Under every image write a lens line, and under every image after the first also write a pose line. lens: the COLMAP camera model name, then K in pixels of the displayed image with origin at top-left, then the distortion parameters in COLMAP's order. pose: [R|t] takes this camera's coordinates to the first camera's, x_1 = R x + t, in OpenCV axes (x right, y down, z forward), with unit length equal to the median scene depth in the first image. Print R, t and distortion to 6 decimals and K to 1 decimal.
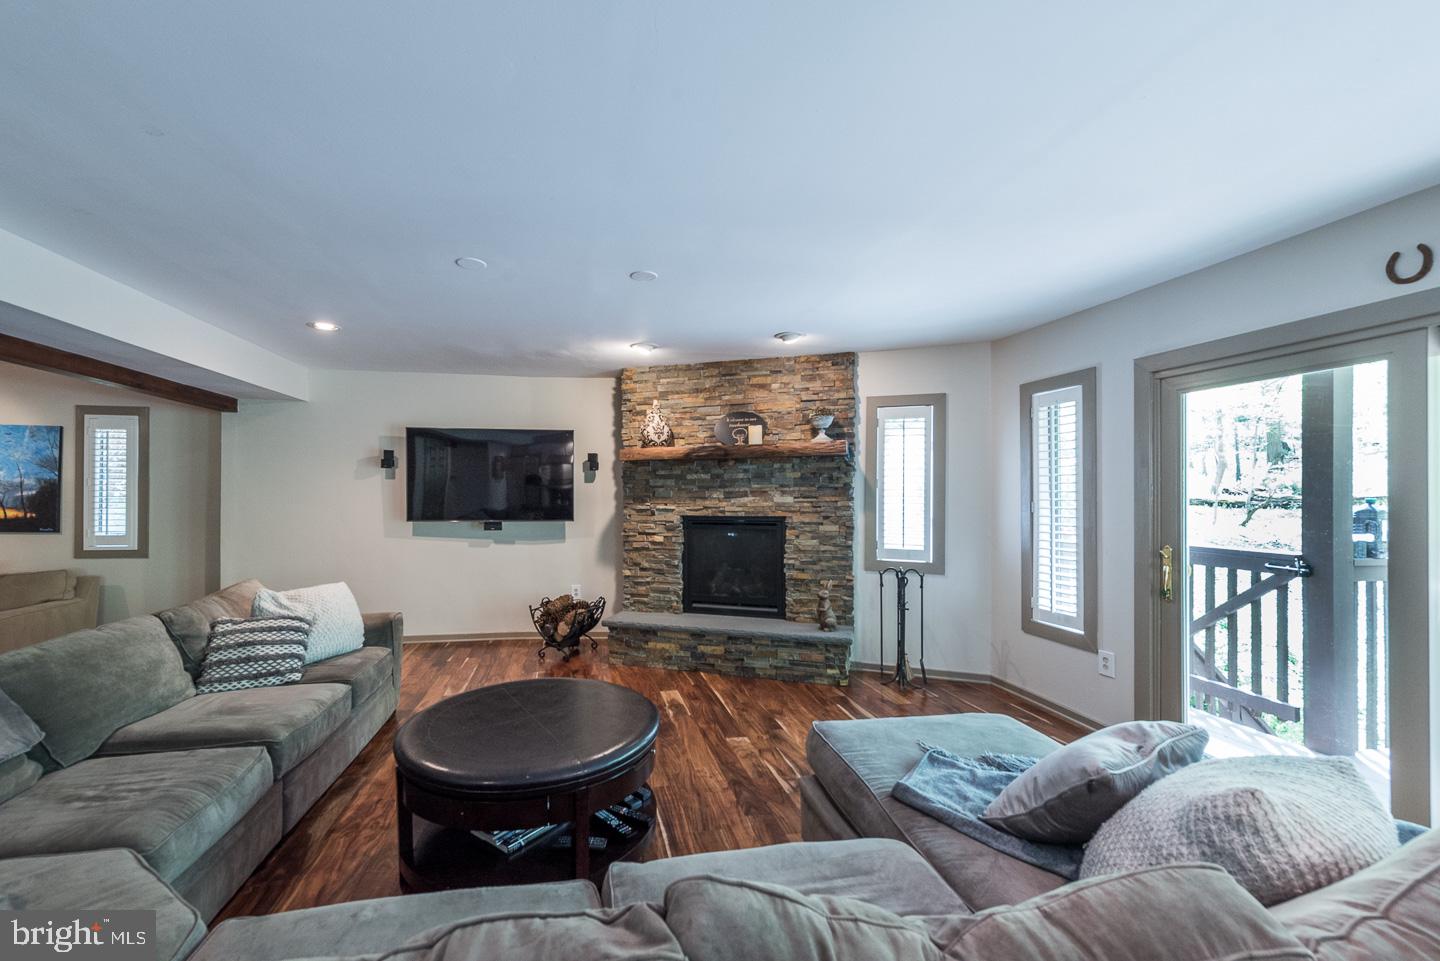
lens RADIAL K [[573.1, 0, 673.2], [0, 573.1, 501.9], [0, 0, 1]] dist [0.010986, -0.002789]
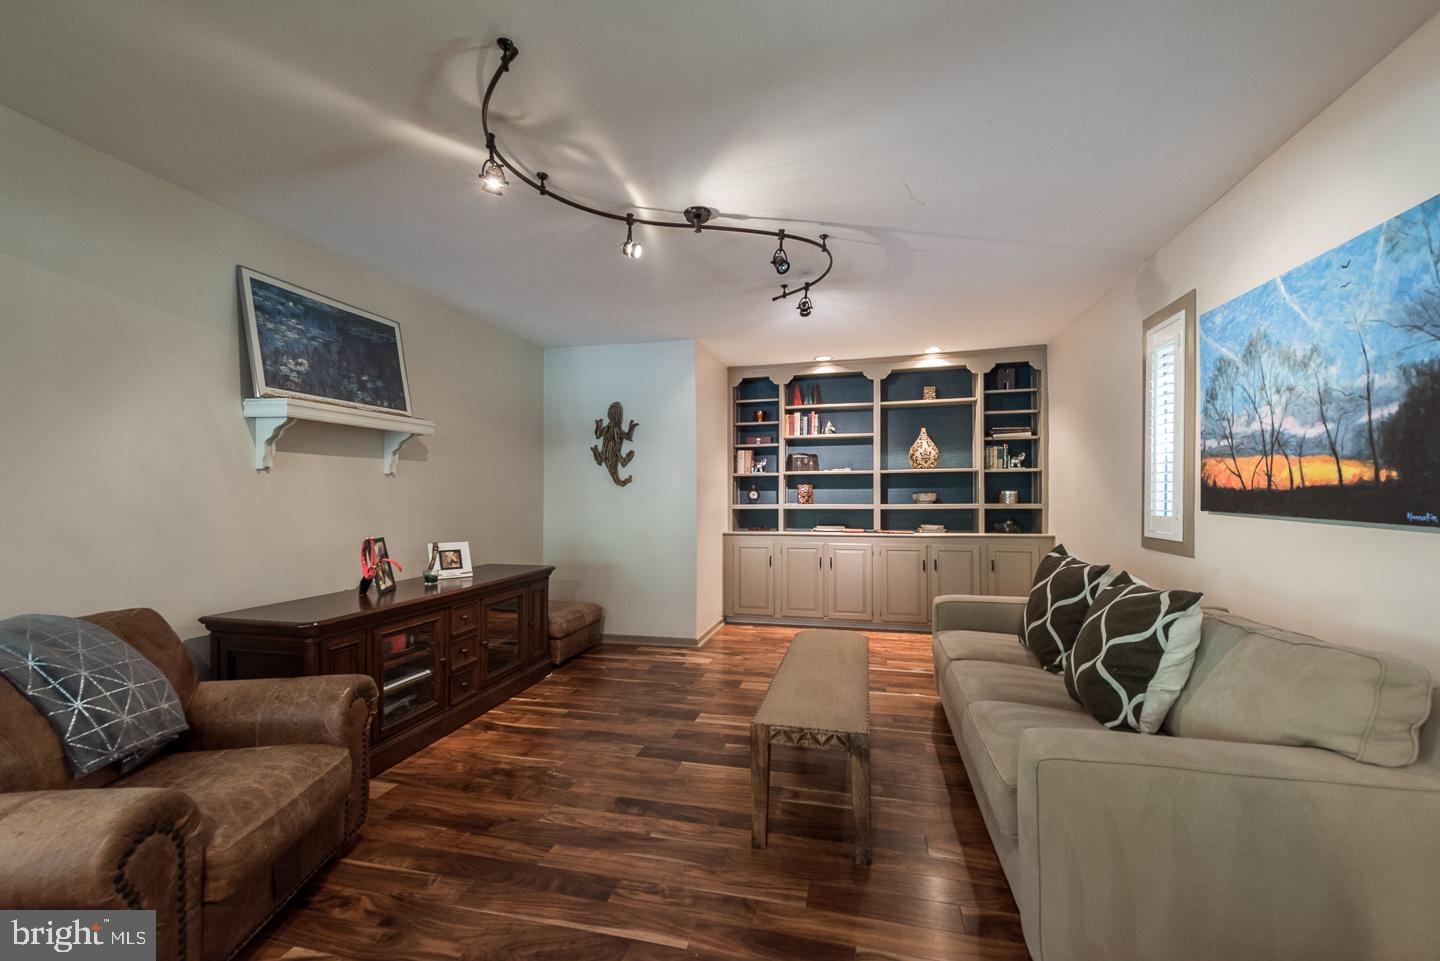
lens RADIAL K [[573.1, 0, 707.6], [0, 573.1, 498.9], [0, 0, 1]] dist [0.010986, -0.002789]
pose [[-0.430733, 0.003859, -0.902471, -0.668319], [-0.001430, 0.999987, 0.004958, 0.040072], [0.902478, 0.003426, -0.430722, 0.848275]]
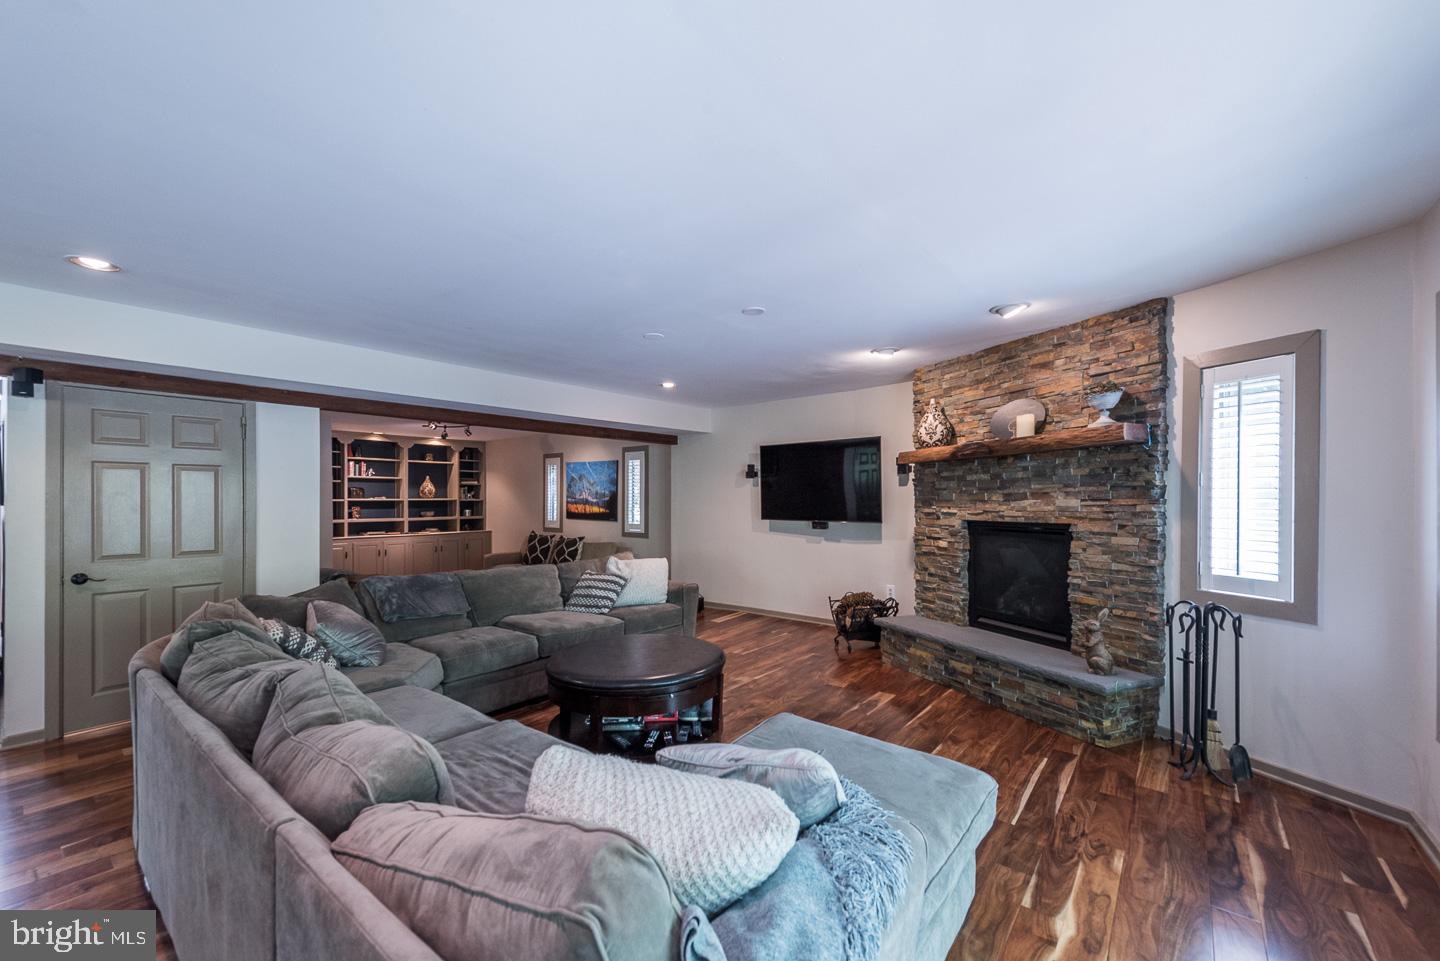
lens RADIAL K [[573.1, 0, 718.0], [0, 573.1, 510.7], [0, 0, 1]] dist [0.010986, -0.002789]
pose [[0.659654, 0.011543, -0.751481, 0.478659], [-0.002767, 0.999913, 0.012930, -0.001927], [0.751564, -0.006450, 0.659628, 0.102221]]
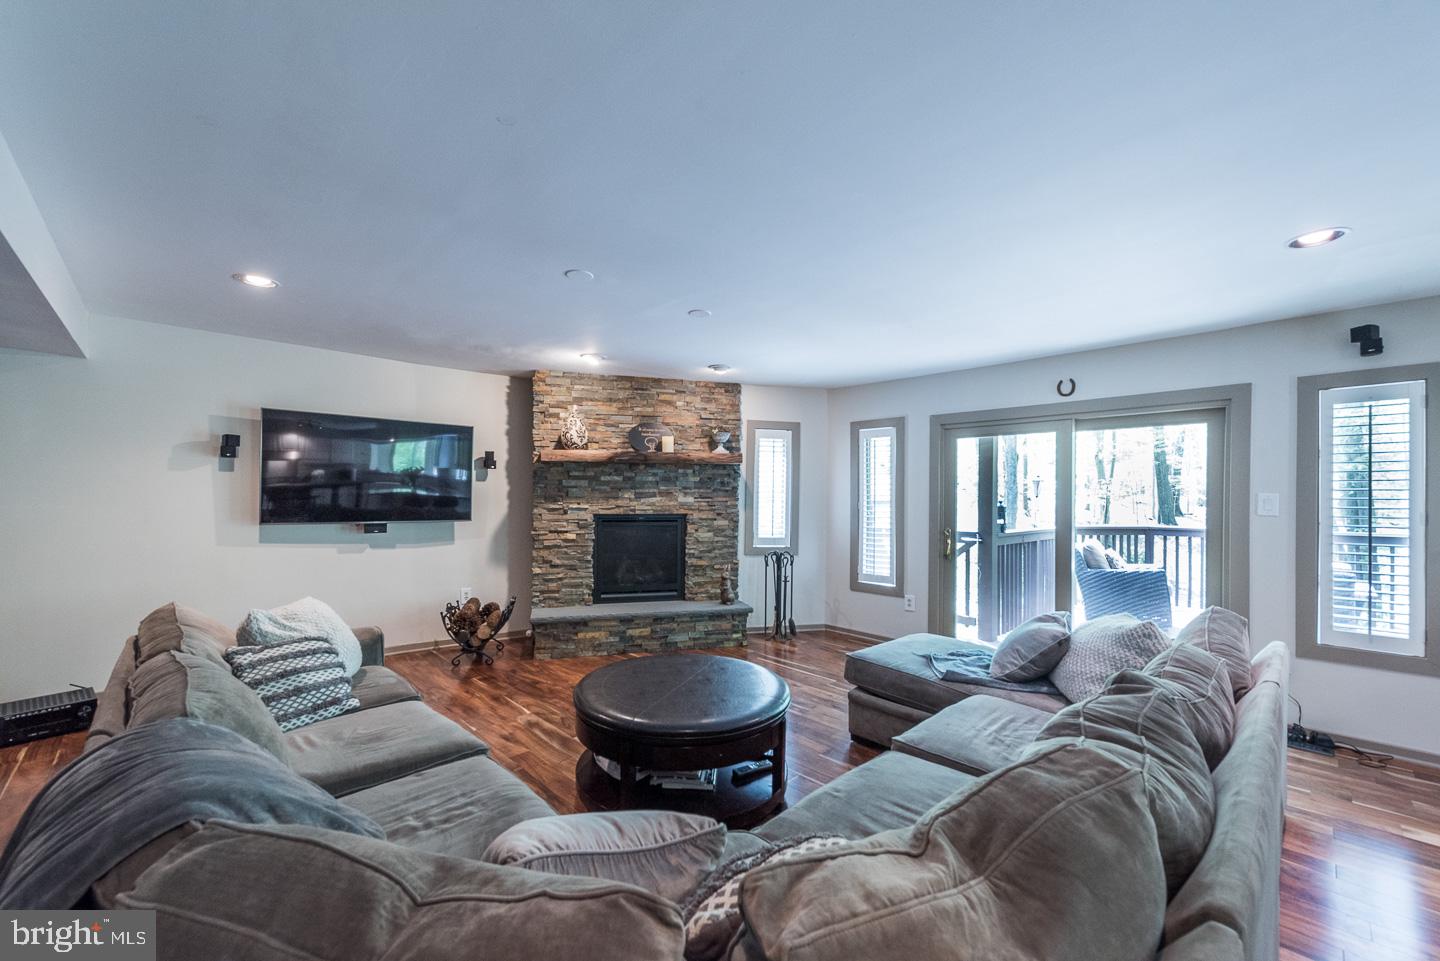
lens RADIAL K [[573.1, 0, 702.7], [0, 573.1, 499.4], [0, 0, 1]] dist [0.010986, -0.002789]
pose [[0.836283, 0.002573, 0.548292, -0.434750], [-0.003490, 0.999994, 0.000630, -0.005300], [-0.548287, -0.002440, 0.836287, -0.014942]]
